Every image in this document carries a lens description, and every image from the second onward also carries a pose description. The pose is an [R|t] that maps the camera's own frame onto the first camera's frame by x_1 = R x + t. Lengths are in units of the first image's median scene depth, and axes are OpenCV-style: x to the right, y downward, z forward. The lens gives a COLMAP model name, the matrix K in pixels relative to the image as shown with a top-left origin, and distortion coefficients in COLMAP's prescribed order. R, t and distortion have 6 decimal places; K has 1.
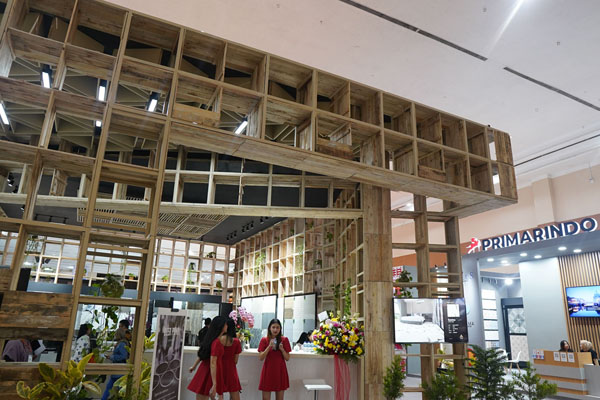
lens RADIAL K [[420.0, 0, 300.0], [0, 420.0, 200.0], [0, 0, 1]] dist [-0.064619, -0.000054]
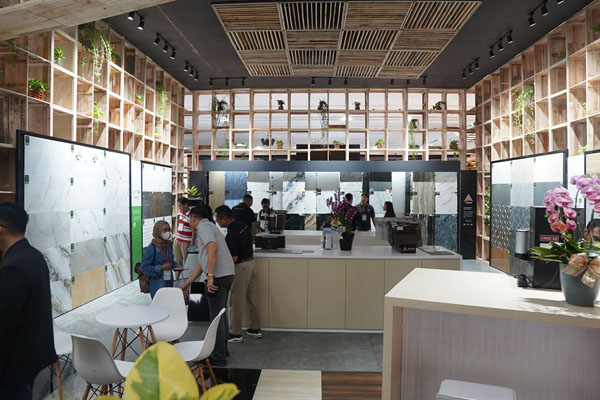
lens RADIAL K [[420.0, 0, 300.0], [0, 420.0, 200.0], [0, 0, 1]] dist [-0.064619, -0.000054]
pose [[0.868596, -0.019584, -0.495134, -0.075875], [0.167274, 0.952153, 0.255782, 0.067257], [0.466434, -0.304994, 0.830312, 0.270567]]
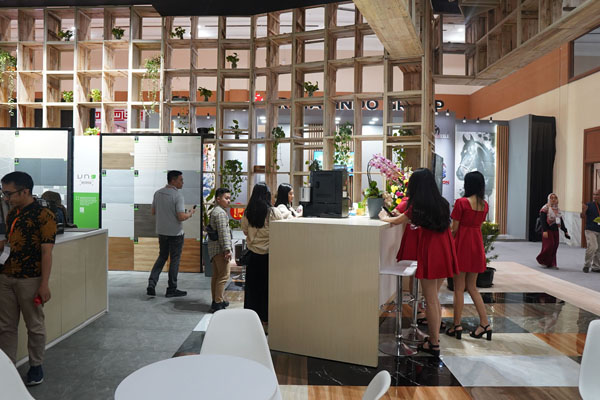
lens RADIAL K [[420.0, 0, 300.0], [0, 420.0, 200.0], [0, 0, 1]] dist [-0.064619, -0.000054]
pose [[0.458450, -0.050597, 0.887279, -0.344981], [-0.258573, 0.947593, 0.187638, 0.098793], [-0.850273, -0.315449, 0.421341, 0.344592]]
